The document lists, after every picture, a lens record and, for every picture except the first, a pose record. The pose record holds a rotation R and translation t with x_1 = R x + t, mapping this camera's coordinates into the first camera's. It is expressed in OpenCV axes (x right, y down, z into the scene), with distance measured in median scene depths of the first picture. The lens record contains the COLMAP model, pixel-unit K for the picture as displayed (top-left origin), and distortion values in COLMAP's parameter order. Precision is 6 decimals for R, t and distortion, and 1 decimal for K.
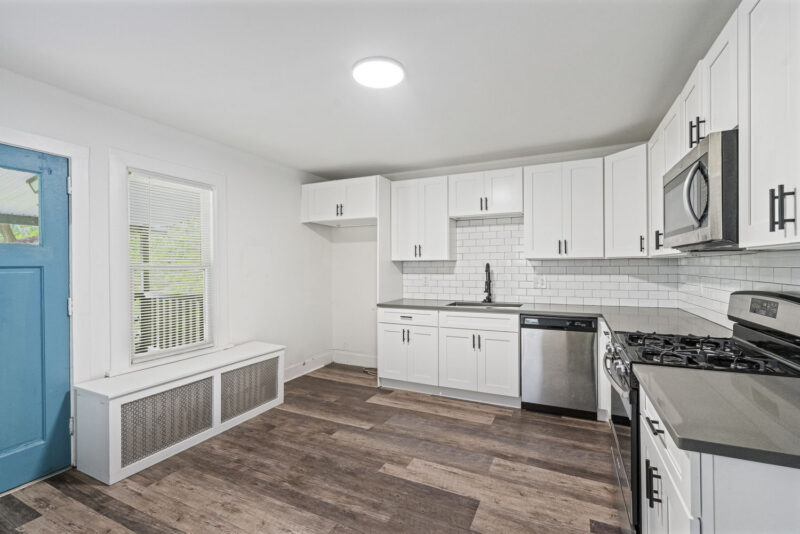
lens RADIAL K [[363.4, 0, 396.3], [0, 363.4, 264.6], [0, 0, 1]] dist [-0.007697, 0.001388]
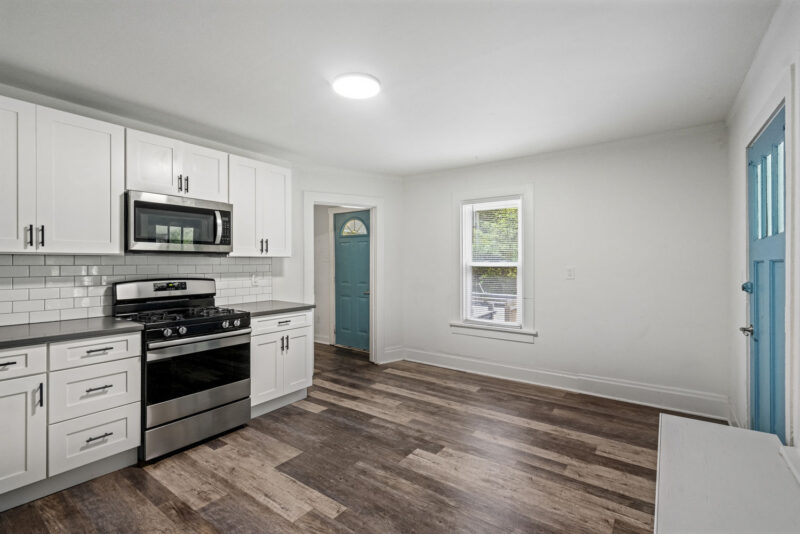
lens RADIAL K [[363.4, 0, 396.3], [0, 363.4, 264.6], [0, 0, 1]] dist [-0.007697, 0.001388]
pose [[-0.982551, 0.006056, 0.185893, -0.241607], [0.006337, 0.999980, 0.000917, 0.006291], [-0.185883, 0.002079, -0.982570, 1.358059]]
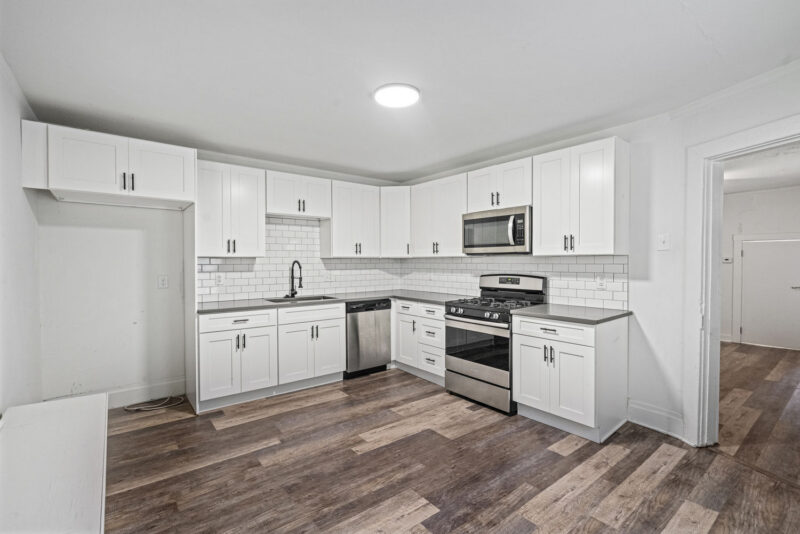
lens RADIAL K [[363.4, 0, 396.3], [0, 363.4, 264.6], [0, 0, 1]] dist [-0.007697, 0.001388]
pose [[0.439452, -0.003553, 0.898259, -0.725057], [-0.002188, 0.999985, 0.005026, 0.002681], [-0.898263, -0.004174, 0.439438, 0.326871]]
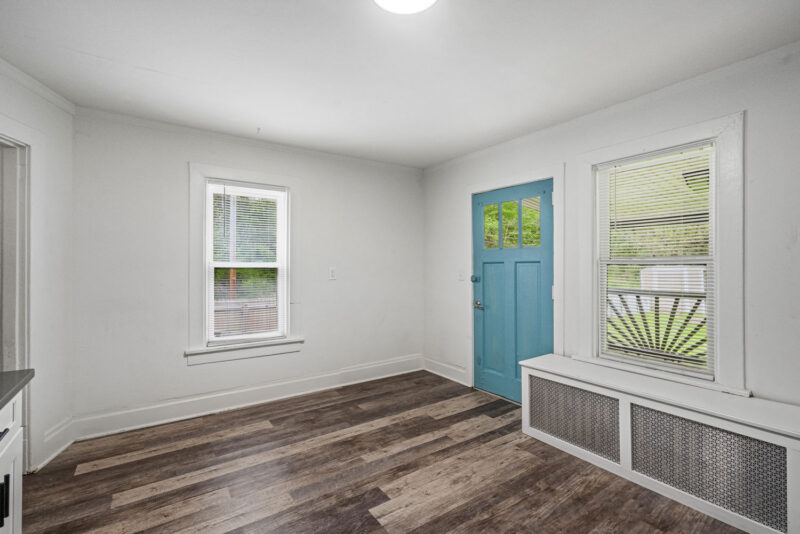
lens RADIAL K [[363.4, 0, 396.3], [0, 363.4, 264.6], [0, 0, 1]] dist [-0.007697, 0.001388]
pose [[-0.498466, 0.002214, -0.866906, 0.381149], [0.005829, 0.999983, -0.000798, 0.009916], [0.866890, -0.005451, -0.498470, 0.884445]]
